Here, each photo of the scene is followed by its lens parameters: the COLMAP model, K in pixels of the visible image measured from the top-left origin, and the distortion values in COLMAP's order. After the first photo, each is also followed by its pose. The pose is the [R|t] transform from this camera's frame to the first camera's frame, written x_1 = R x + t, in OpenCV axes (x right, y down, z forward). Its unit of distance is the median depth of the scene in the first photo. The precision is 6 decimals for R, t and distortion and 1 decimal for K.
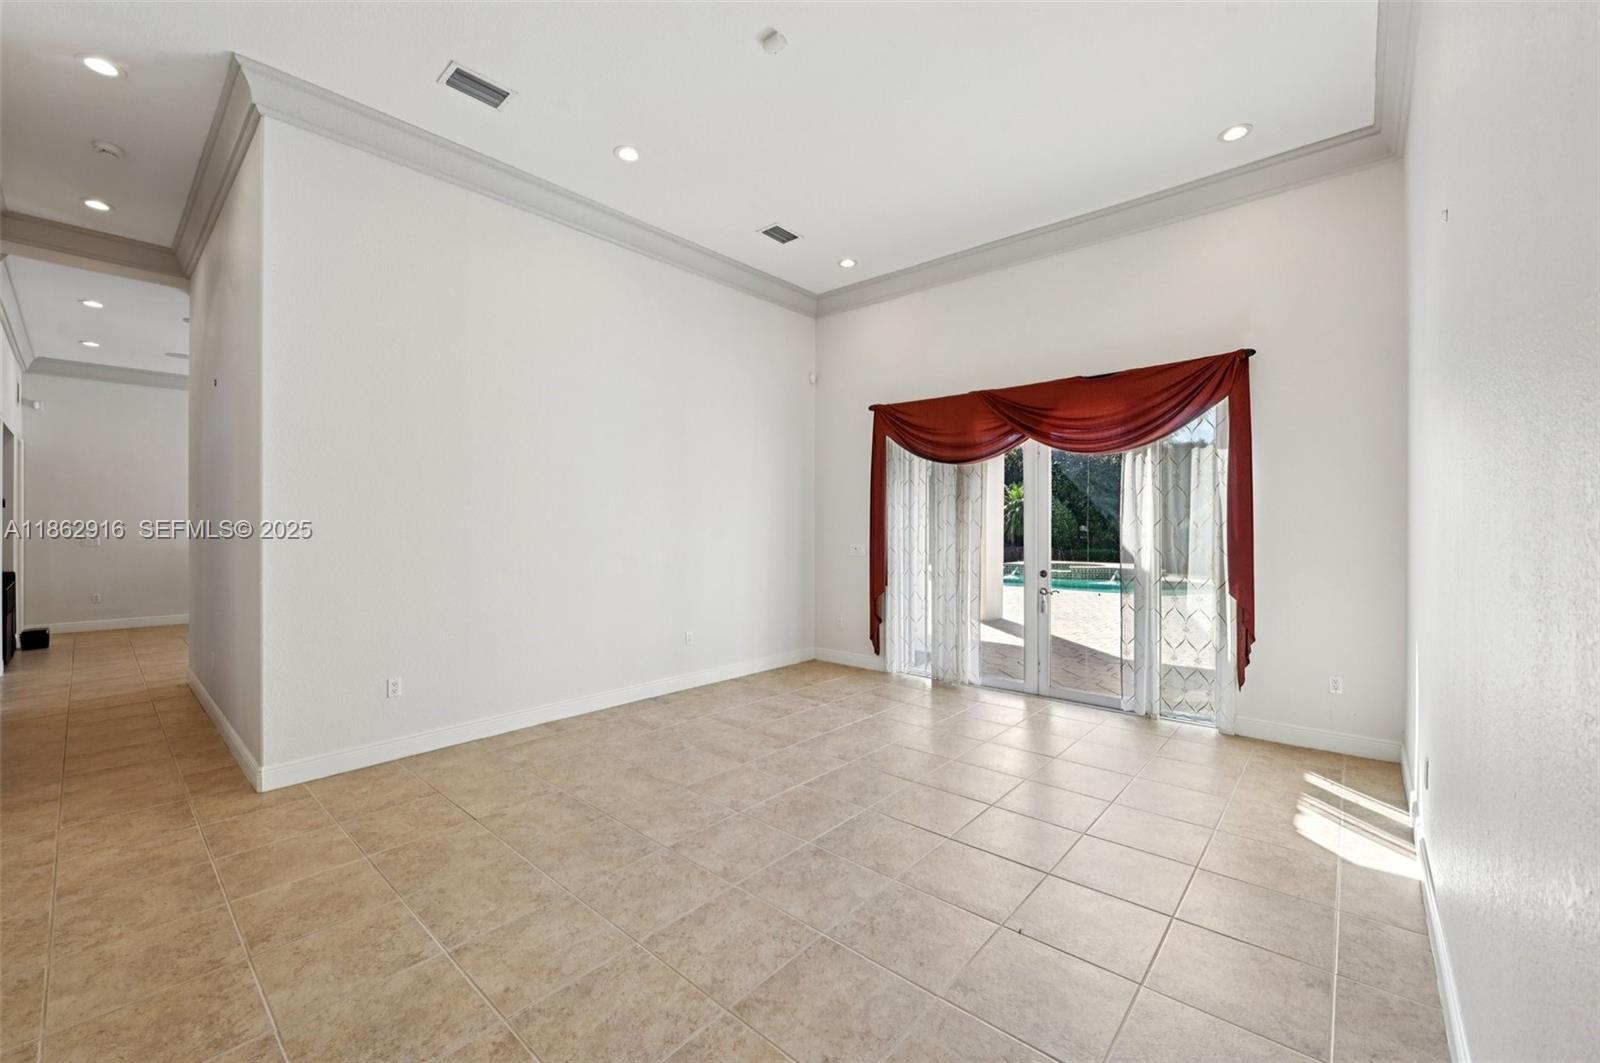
lens RADIAL K [[637.2, 0, 793.0], [0, 637.2, 523.0], [0, 0, 1]] dist [-0.008298, 0.000487]
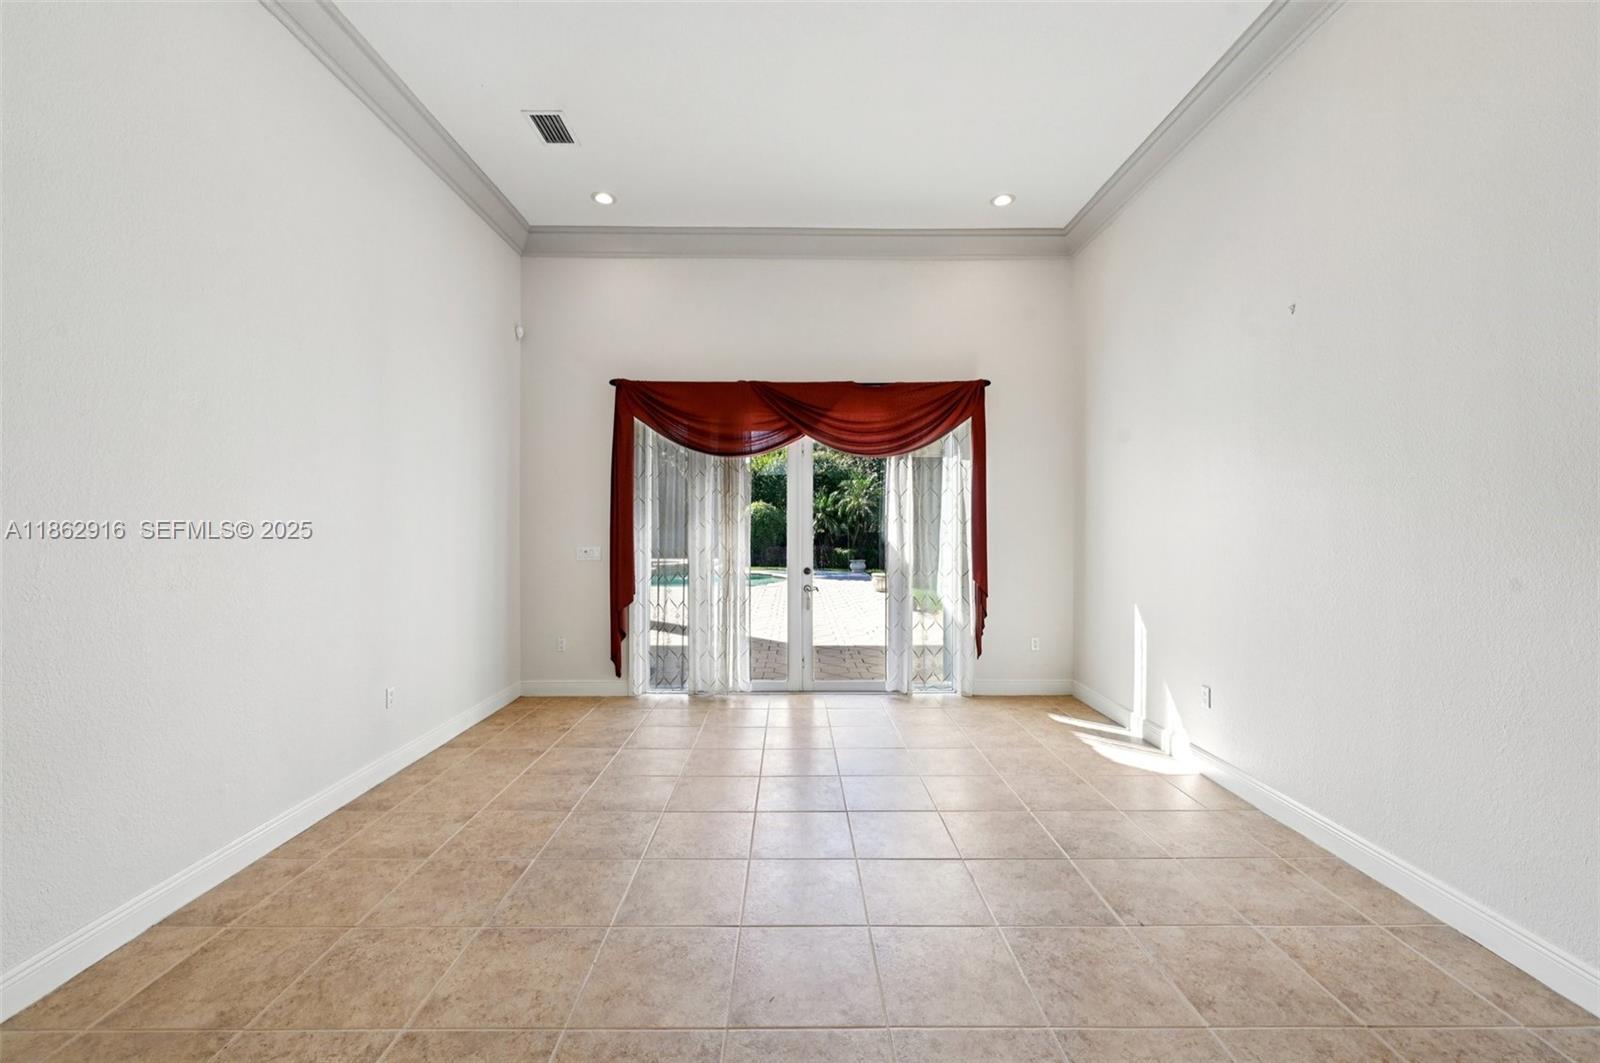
lens RADIAL K [[637.2, 0, 795.8], [0, 637.2, 529.4], [0, 0, 1]] dist [-0.008298, 0.000487]
pose [[0.742663, -0.006170, 0.669637, -0.374697], [-0.001931, 0.999934, 0.011356, 0.001756], [-0.669663, -0.009727, 0.742602, 0.321645]]
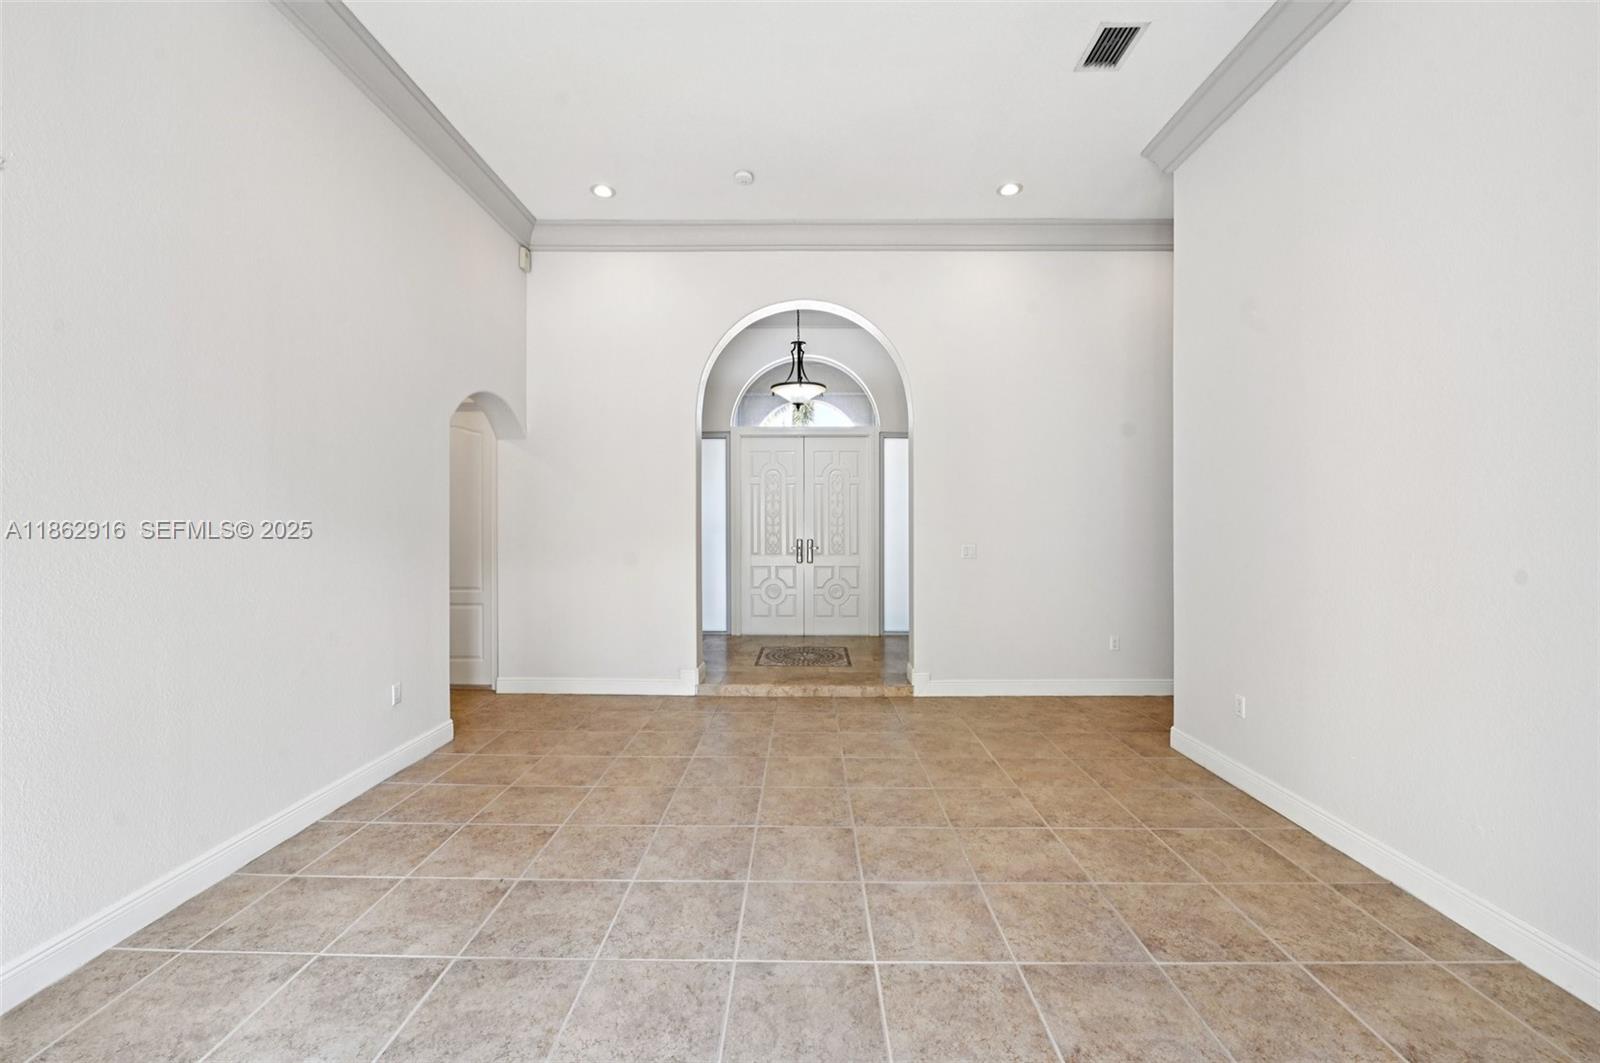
lens RADIAL K [[637.2, 0, 810.1], [0, 637.2, 525.8], [0, 0, 1]] dist [-0.008298, 0.000487]
pose [[-0.742852, 0.002847, -0.669450, 0.362676], [0.000481, 0.999993, 0.003719, 0.005884], [0.669456, 0.002440, -0.742848, 1.135859]]
